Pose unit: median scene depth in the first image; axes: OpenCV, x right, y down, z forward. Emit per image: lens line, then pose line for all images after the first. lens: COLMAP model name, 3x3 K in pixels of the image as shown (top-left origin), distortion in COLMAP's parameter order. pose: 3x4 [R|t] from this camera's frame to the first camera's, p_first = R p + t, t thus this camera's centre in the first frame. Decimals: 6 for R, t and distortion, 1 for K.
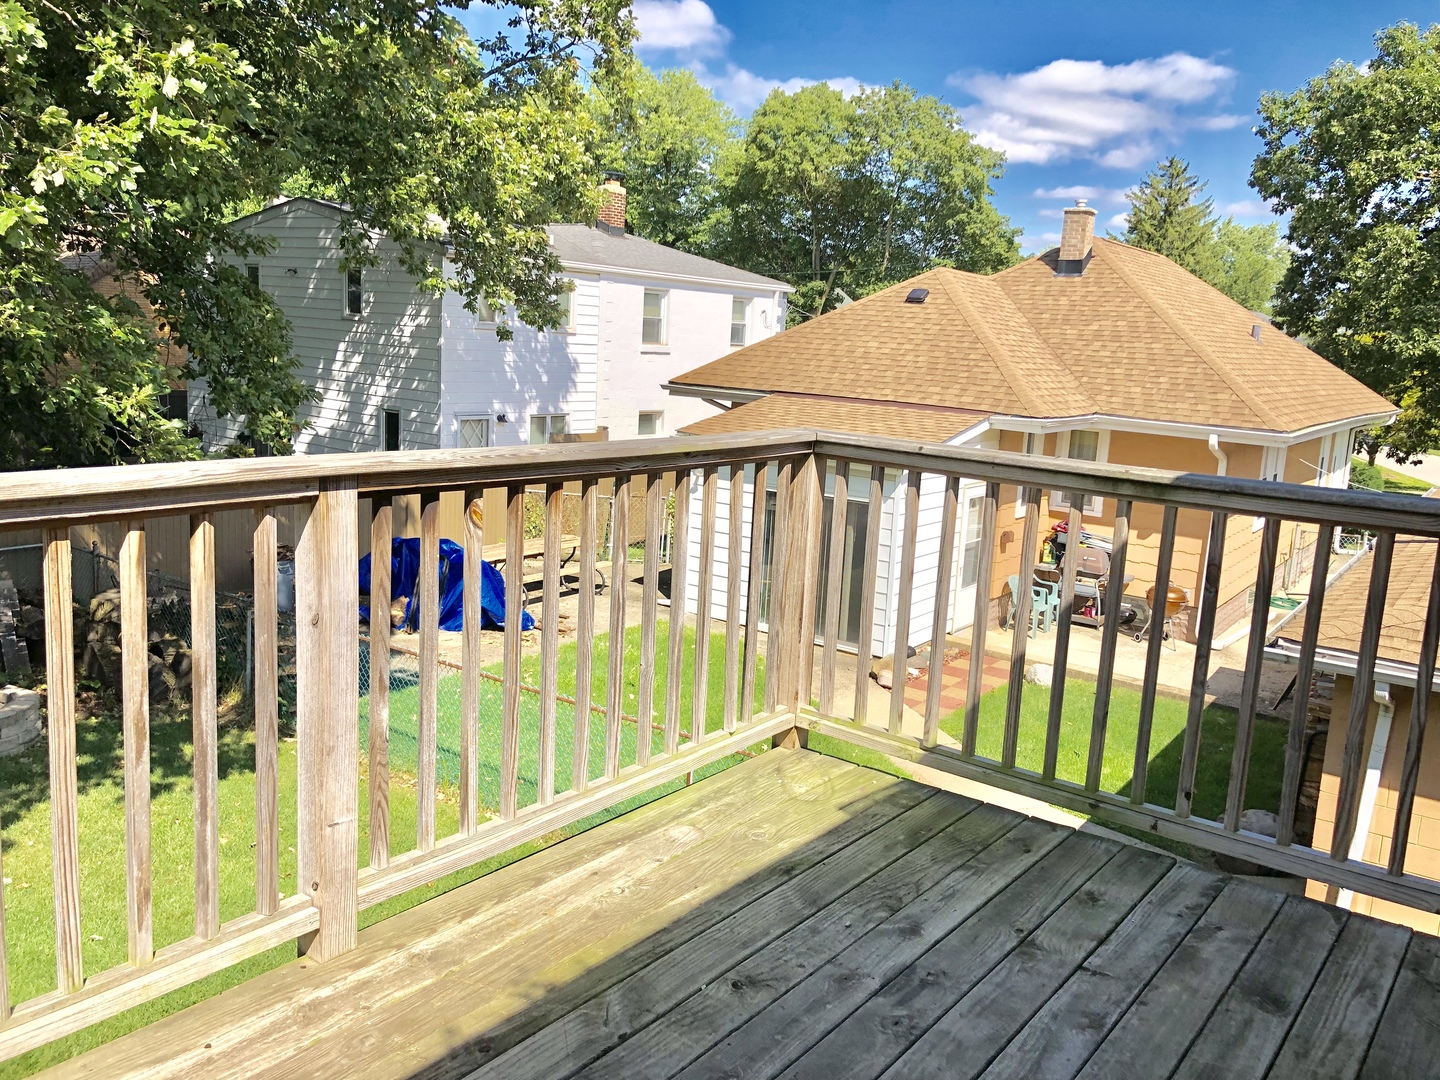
lens RADIAL K [[1174.7, 0, 720.0], [0, 1174.7, 540.0], [0, 0, 1]] dist [-0.000508, -0.000942]
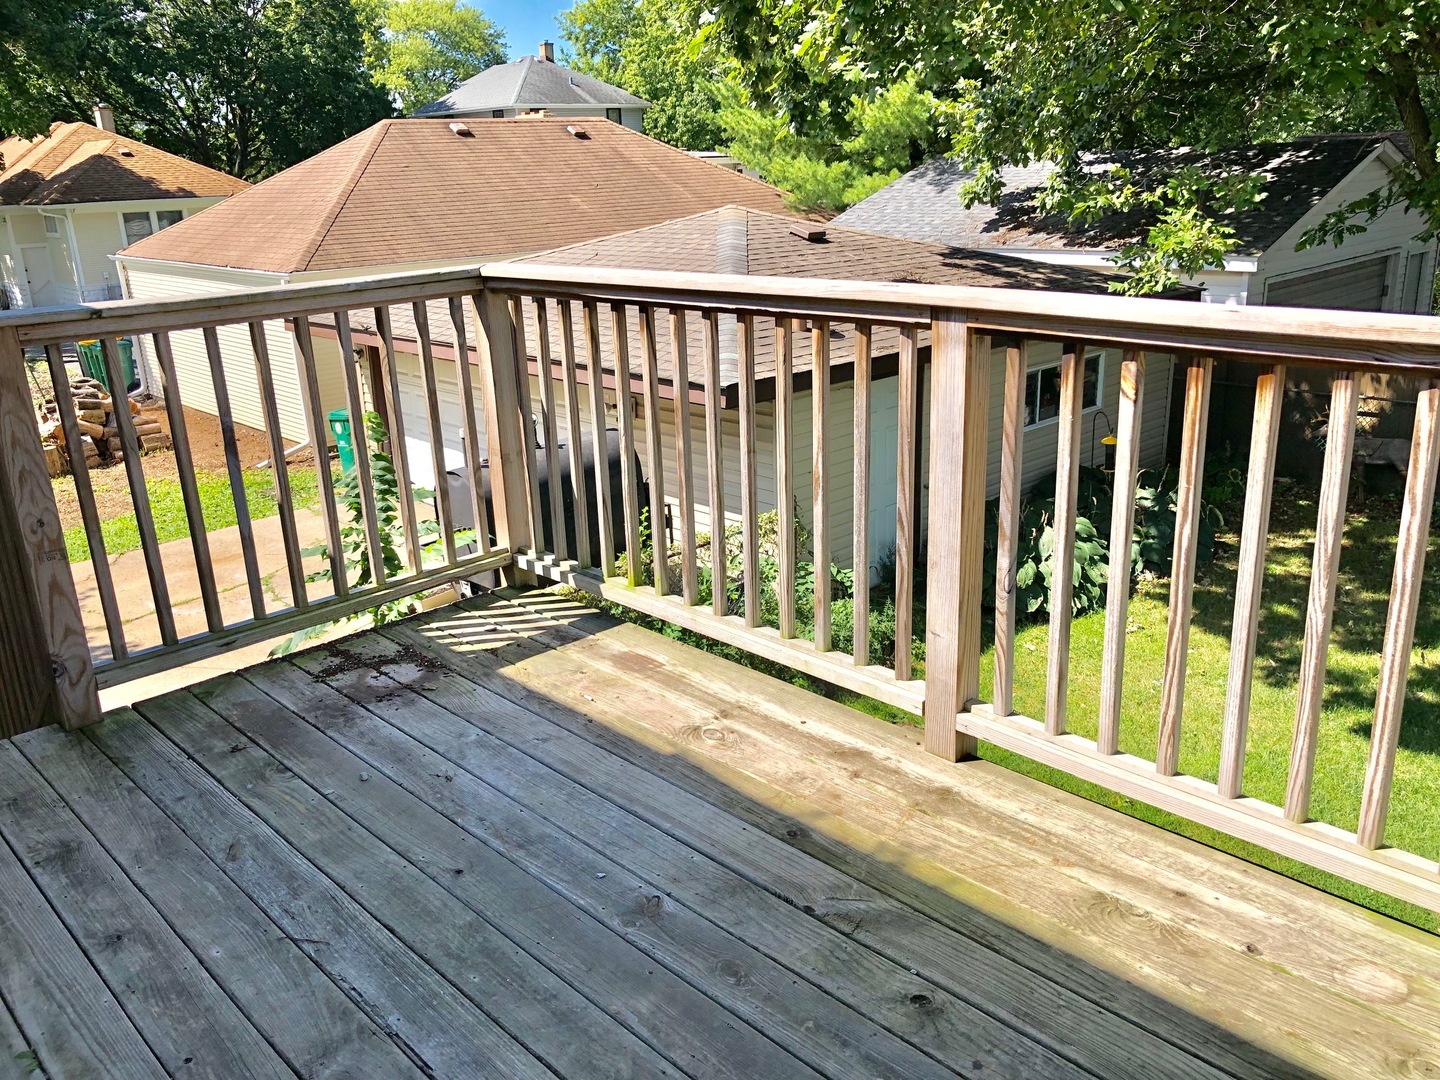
lens RADIAL K [[1174.7, 0, 720.0], [0, 1174.7, 540.0], [0, 0, 1]] dist [-0.000508, -0.000942]
pose [[-0.161011, 0.261755, -0.951609, 0.720478], [-0.140711, 0.948251, 0.284639, -0.121974], [0.976871, 0.179732, -0.115847, 0.922074]]
